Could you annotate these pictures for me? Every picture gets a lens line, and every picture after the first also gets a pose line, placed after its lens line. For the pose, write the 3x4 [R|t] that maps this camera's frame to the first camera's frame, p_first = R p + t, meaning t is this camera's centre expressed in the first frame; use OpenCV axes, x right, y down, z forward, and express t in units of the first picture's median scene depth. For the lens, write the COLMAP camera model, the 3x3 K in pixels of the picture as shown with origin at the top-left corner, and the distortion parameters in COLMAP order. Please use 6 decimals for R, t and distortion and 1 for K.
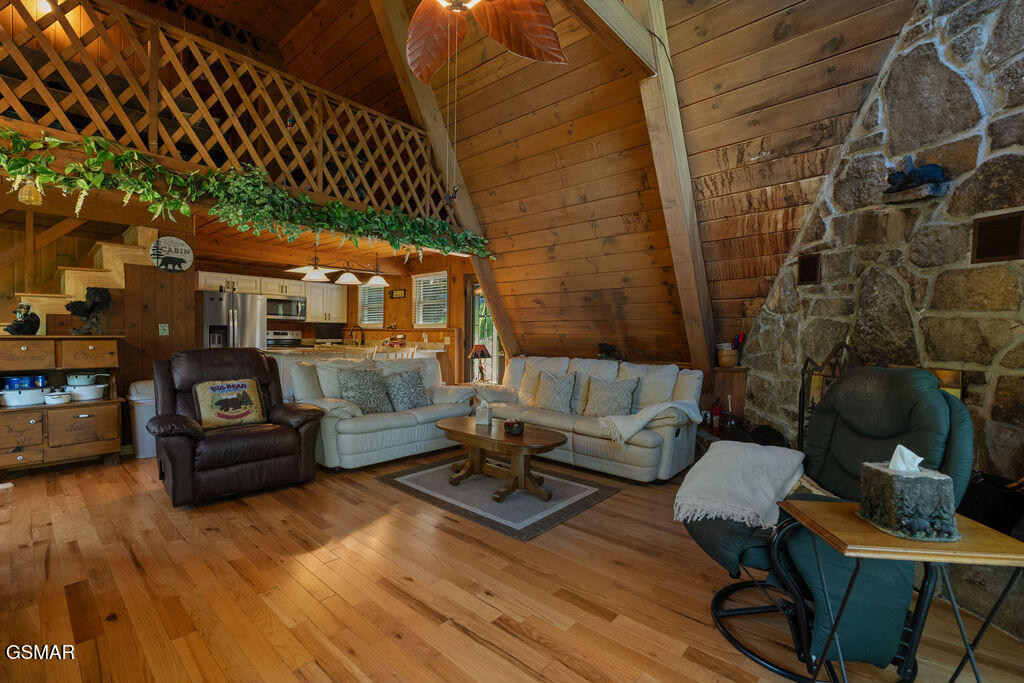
lens RADIAL K [[446.3, 0, 512.0], [0, 446.3, 341.5], [0, 0, 1]] dist [-0.002214, -0.000563]
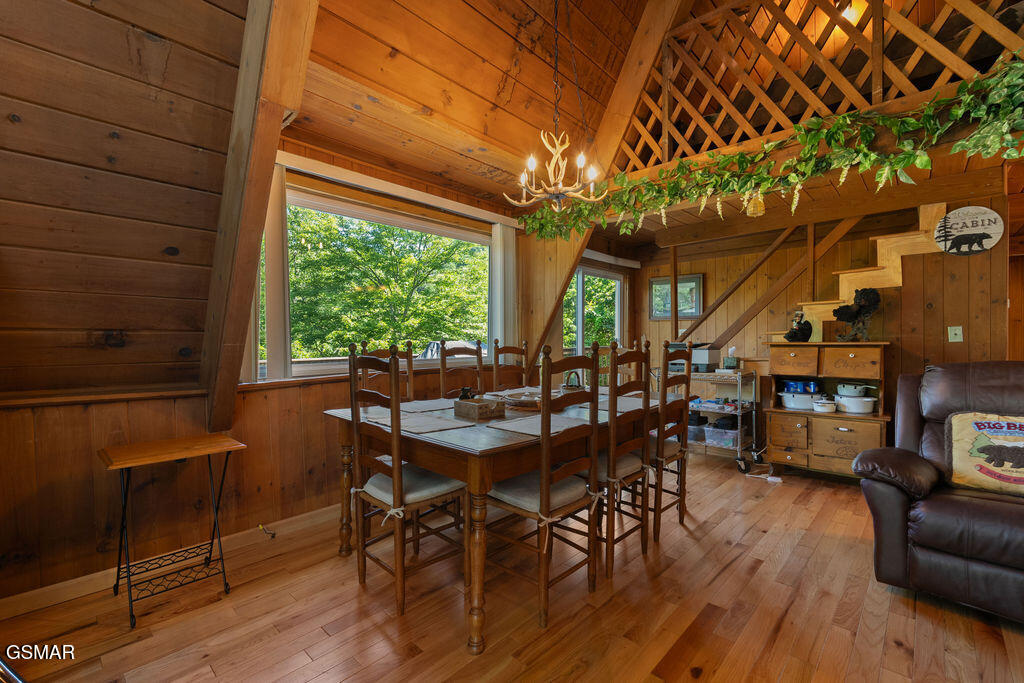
lens RADIAL K [[446.3, 0, 512.0], [0, 446.3, 341.5], [0, 0, 1]] dist [-0.002214, -0.000563]
pose [[-0.030537, -0.006784, -0.999511, -0.018135], [-0.012215, 0.999905, -0.006414, -0.000678], [0.999459, 0.012013, -0.030617, 0.355287]]
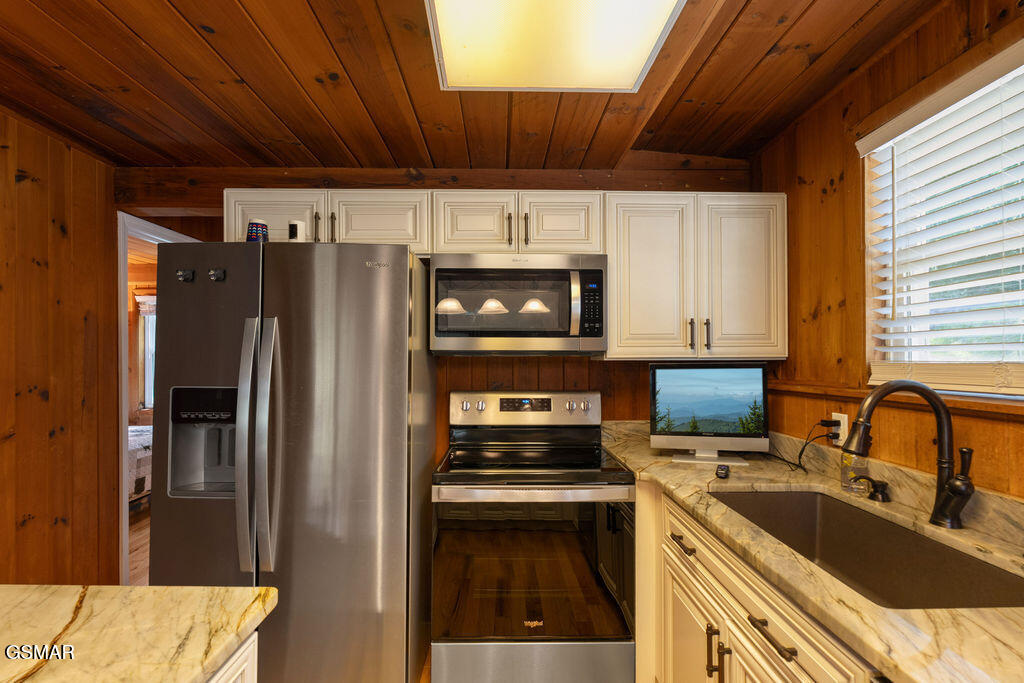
lens RADIAL K [[446.3, 0, 512.0], [0, 446.3, 341.5], [0, 0, 1]] dist [-0.002214, -0.000563]
pose [[0.681833, -0.037784, -0.730532, -0.533916], [-0.002088, 0.998561, -0.053595, -0.067047], [0.731505, 0.038068, 0.680773, 1.322115]]
